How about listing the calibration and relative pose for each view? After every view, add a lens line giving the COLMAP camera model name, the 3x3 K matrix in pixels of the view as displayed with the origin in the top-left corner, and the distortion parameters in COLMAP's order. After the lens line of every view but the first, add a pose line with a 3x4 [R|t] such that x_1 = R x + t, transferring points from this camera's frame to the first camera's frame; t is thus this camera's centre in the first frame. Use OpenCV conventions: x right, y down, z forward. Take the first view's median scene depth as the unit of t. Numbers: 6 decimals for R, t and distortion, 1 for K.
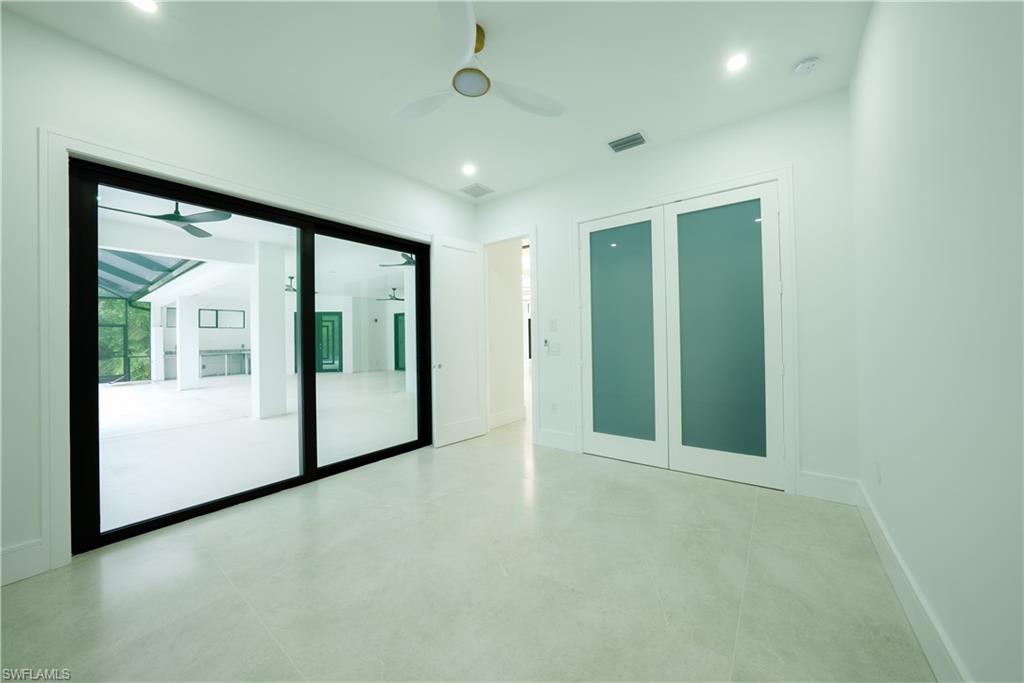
lens RADIAL K [[356.2, 0, 512.9], [0, 356.2, 338.1], [0, 0, 1]] dist [-0.017857, -0.000088]
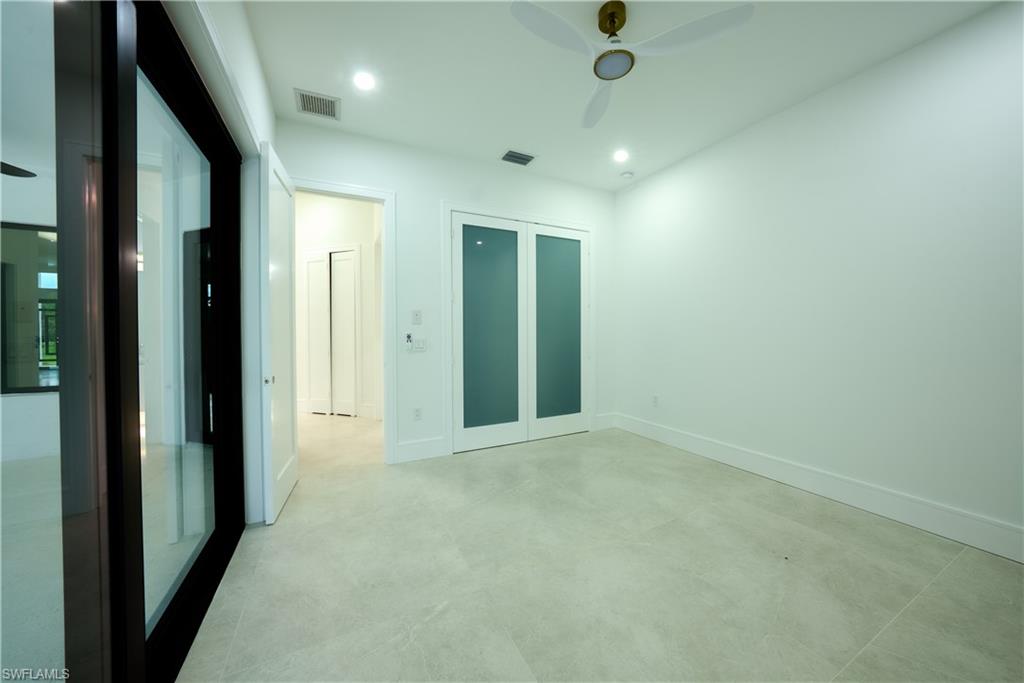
lens RADIAL K [[356.2, 0, 517.6], [0, 356.2, 336.9], [0, 0, 1]] dist [-0.017857, -0.000088]
pose [[0.436240, -0.000557, 0.899830, -0.644866], [-0.001698, 0.999998, 0.001442, 0.010568], [-0.899829, -0.002157, 0.436238, 0.478588]]
